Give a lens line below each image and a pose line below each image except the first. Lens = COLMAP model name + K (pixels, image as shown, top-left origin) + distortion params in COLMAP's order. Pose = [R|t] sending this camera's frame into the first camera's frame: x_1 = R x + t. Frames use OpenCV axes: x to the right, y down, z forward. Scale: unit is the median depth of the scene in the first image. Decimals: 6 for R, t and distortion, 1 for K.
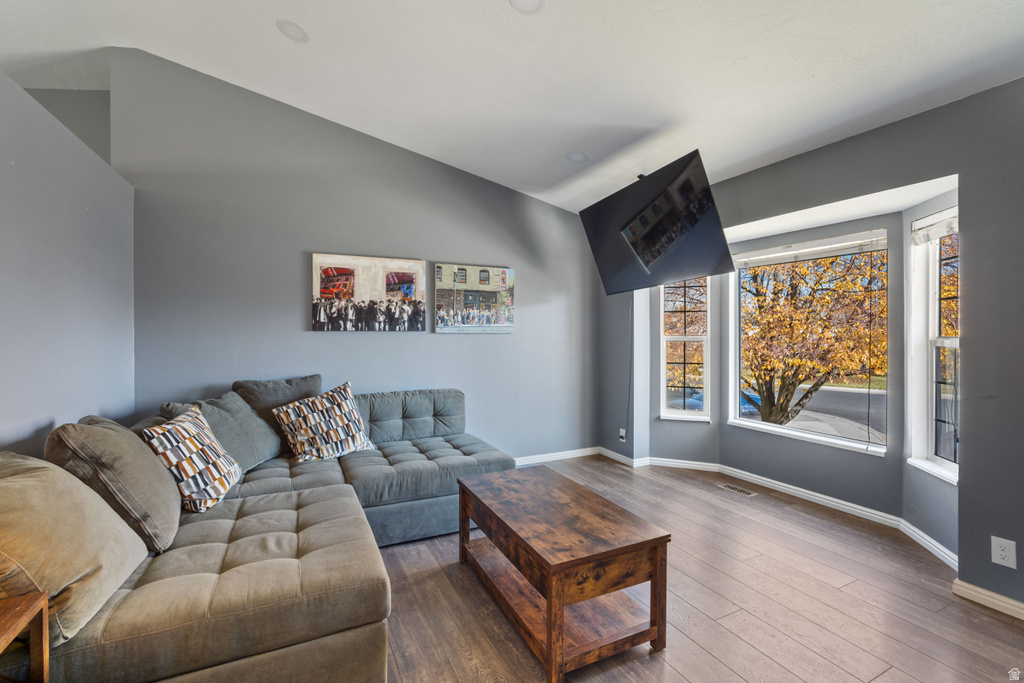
lens RADIAL K [[447.1, 0, 507.7], [0, 447.1, 333.1], [0, 0, 1]] dist [-0.019552, 0.000833]
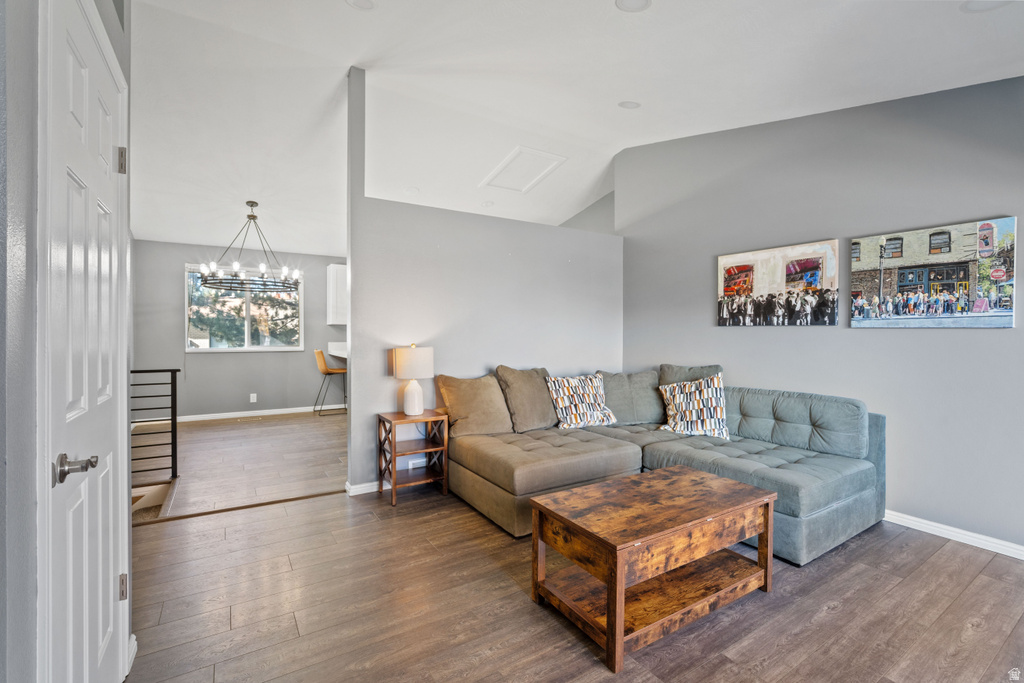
lens RADIAL K [[447.1, 0, 507.7], [0, 447.1, 337.2], [0, 0, 1]] dist [-0.019552, 0.000833]
pose [[0.123204, 0.010852, -0.992322, 0.571332], [-0.009713, 0.999905, 0.009729, 0.016048], [0.992334, 0.008439, 0.123298, 0.319384]]
